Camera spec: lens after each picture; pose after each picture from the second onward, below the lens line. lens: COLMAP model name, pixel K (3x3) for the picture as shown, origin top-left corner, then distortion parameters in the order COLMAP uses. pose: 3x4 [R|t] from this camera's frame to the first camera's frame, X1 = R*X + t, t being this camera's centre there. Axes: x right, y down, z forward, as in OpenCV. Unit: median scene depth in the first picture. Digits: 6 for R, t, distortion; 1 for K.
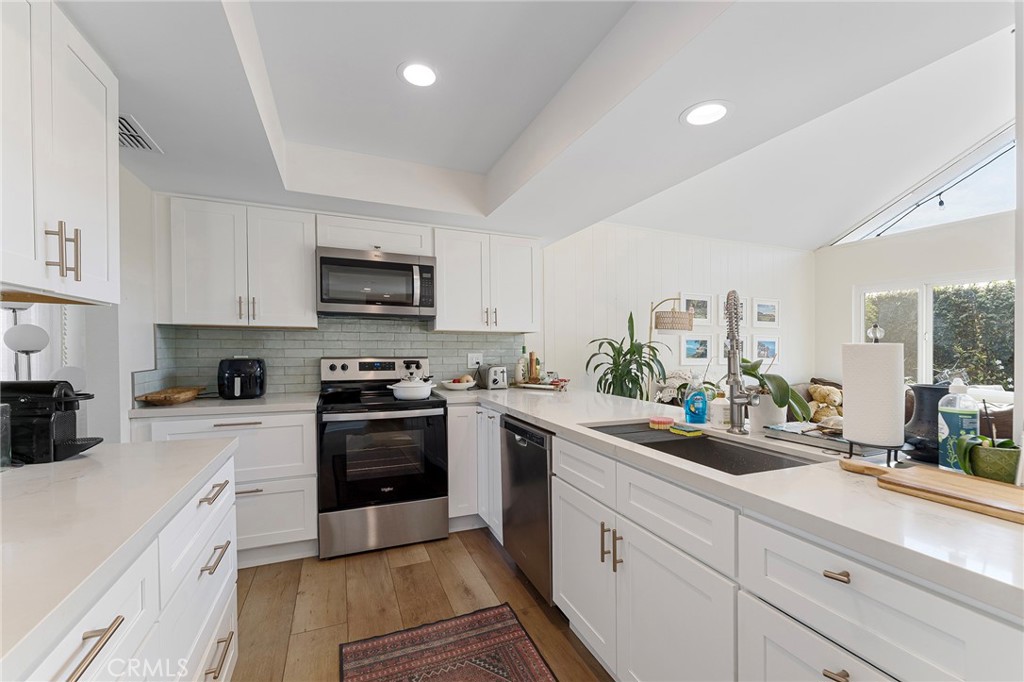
lens RADIAL K [[414.1, 0, 514.8], [0, 414.1, 363.3], [0, 0, 1]] dist [-0.001474, -0.000144]
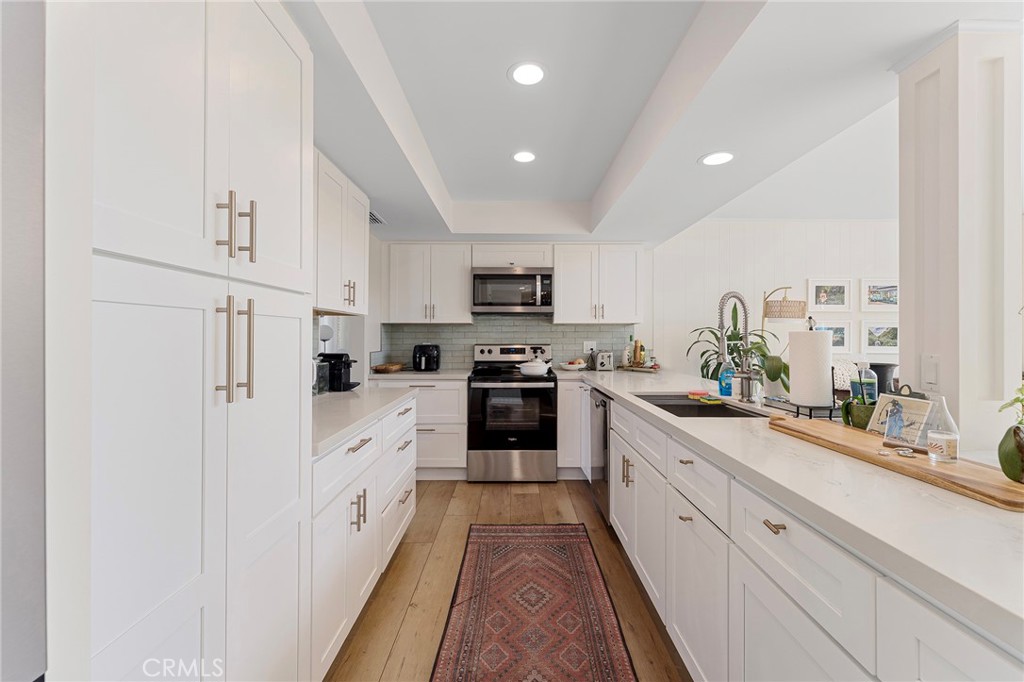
lens RADIAL K [[412.4, 0, 513.4], [0, 412.4, 338.7], [0, 0, 1]] dist [0.002400, 0.000041]
pose [[0.920594, -0.004348, -0.390497, 0.219035], [-0.009429, 0.999399, -0.033357, 0.013496], [0.390407, 0.034390, 0.920000, -0.260442]]
